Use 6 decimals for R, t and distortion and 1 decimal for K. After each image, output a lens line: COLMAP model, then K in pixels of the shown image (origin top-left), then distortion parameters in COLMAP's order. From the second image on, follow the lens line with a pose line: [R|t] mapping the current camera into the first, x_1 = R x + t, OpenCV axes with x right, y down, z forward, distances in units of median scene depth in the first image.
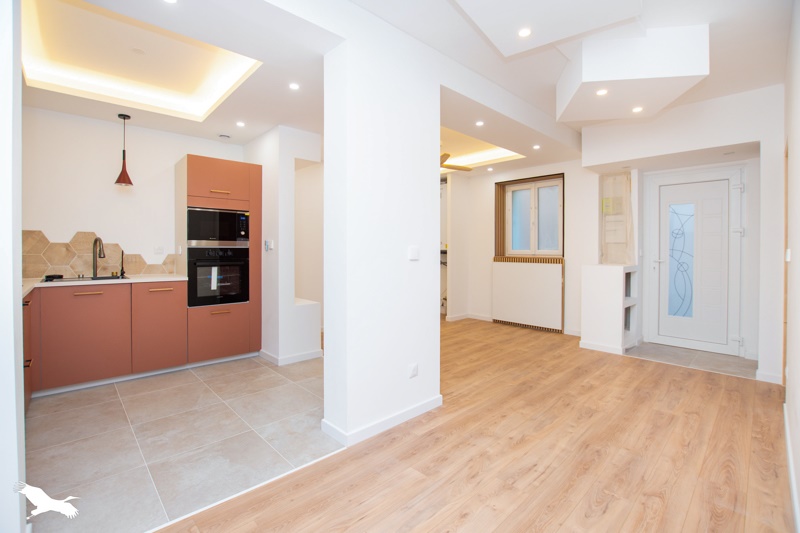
lens RADIAL K [[362.1, 0, 399.5], [0, 362.1, 247.8], [0, 0, 1]] dist [-0.002374, -0.000323]
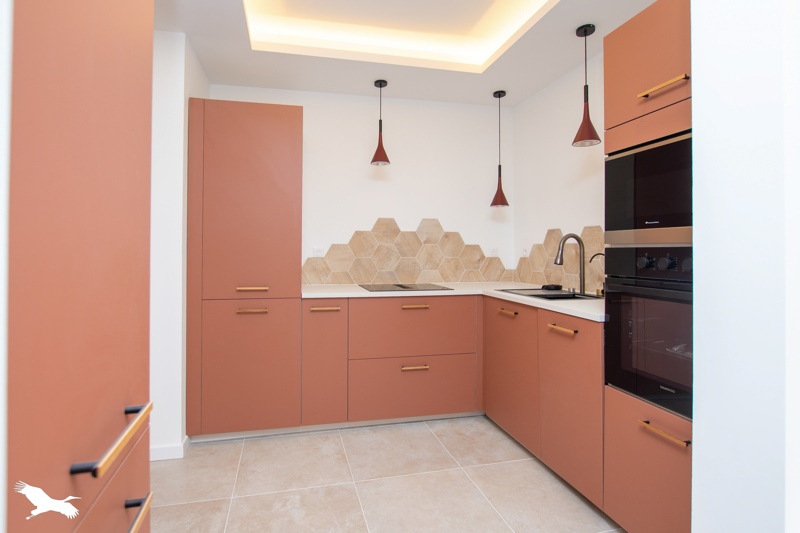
lens RADIAL K [[407.5, 0, 399.0], [0, 407.5, 250.8], [0, 0, 1]] dist [-0.000131, -0.000068]
pose [[-0.502020, -0.006956, -0.864828, -0.030091], [-0.005538, 0.999973, -0.004828, 0.006920], [0.864838, 0.002366, -0.502045, 0.978258]]
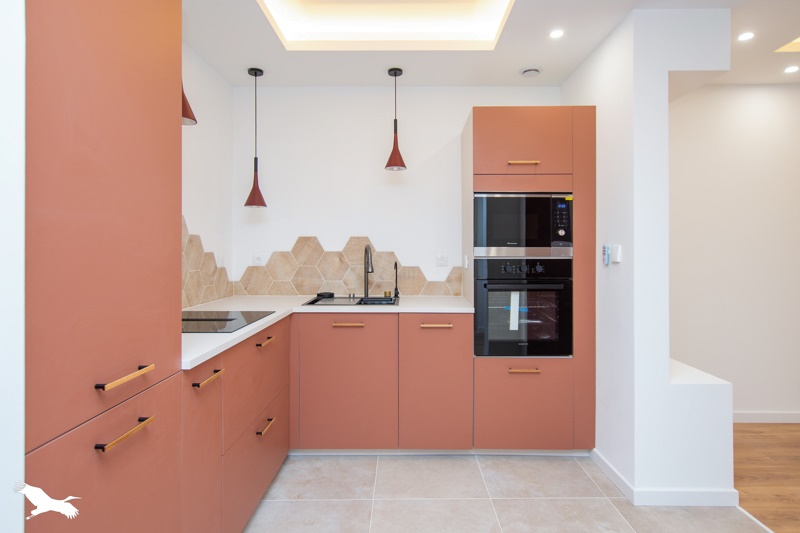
lens RADIAL K [[439.3, 0, 400.2], [0, 439.3, 244.6], [0, 0, 1]] dist [-0.004905, -0.000082]
pose [[0.722116, -0.005943, -0.691747, -0.153939], [0.001474, 0.999974, -0.007053, -0.019060], [0.691771, 0.004073, 0.722106, 0.361153]]
